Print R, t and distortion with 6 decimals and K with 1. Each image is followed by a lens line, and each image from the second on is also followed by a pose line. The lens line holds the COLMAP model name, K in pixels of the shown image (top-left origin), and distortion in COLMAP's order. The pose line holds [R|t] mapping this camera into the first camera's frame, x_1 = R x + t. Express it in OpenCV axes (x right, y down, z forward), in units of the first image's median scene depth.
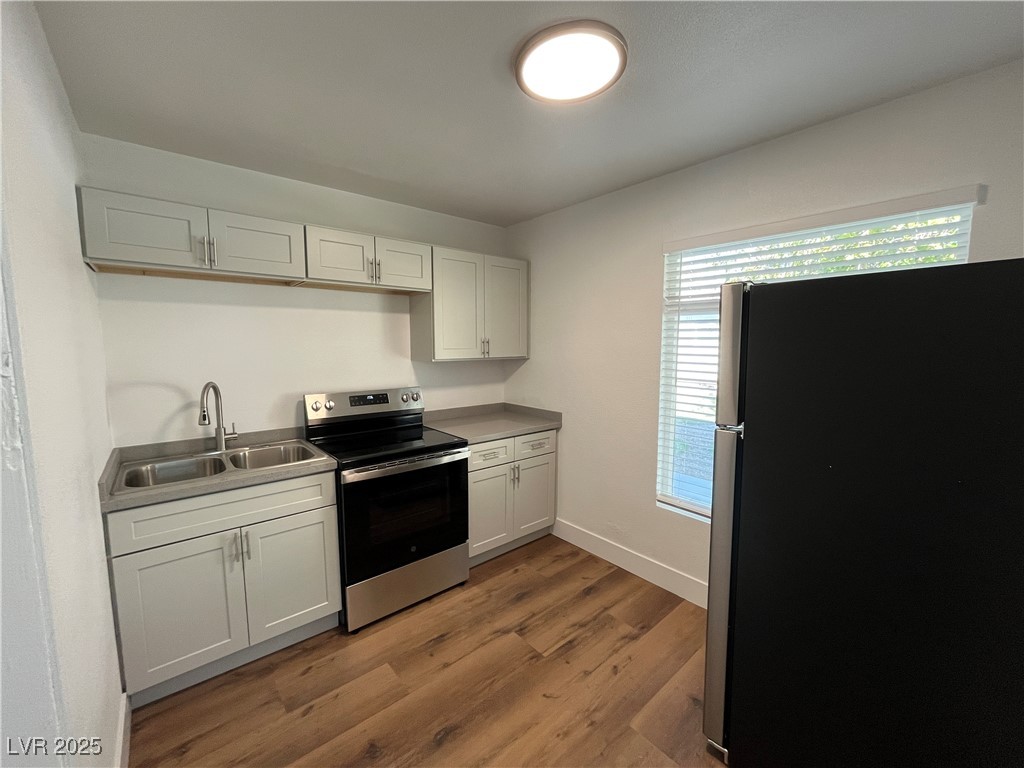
lens RADIAL K [[416.4, 0, 509.6], [0, 416.4, 386.3], [0, 0, 1]] dist [-0.000197, 0.000063]
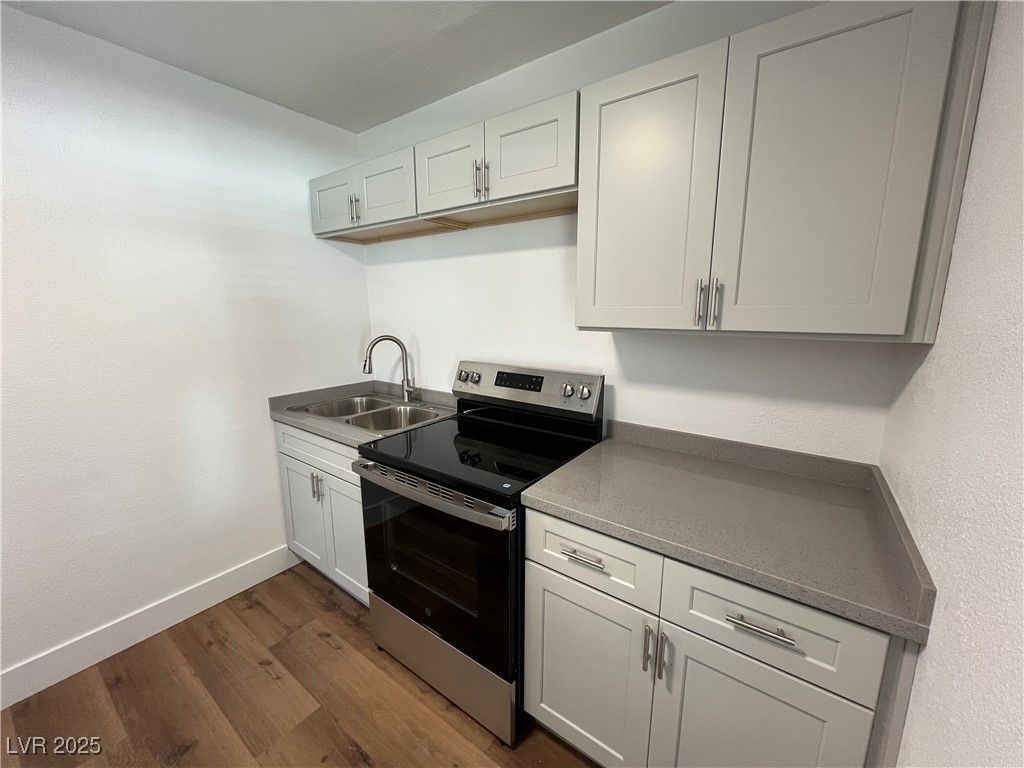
lens RADIAL K [[416.4, 0, 511.5], [0, 416.4, 385.0], [0, 0, 1]] dist [-0.000197, 0.000063]
pose [[0.220591, 0.181742, -0.958285, 0.323043], [-0.099443, 0.981558, 0.163264, -0.073458], [0.970284, 0.059280, 0.234596, 0.843742]]
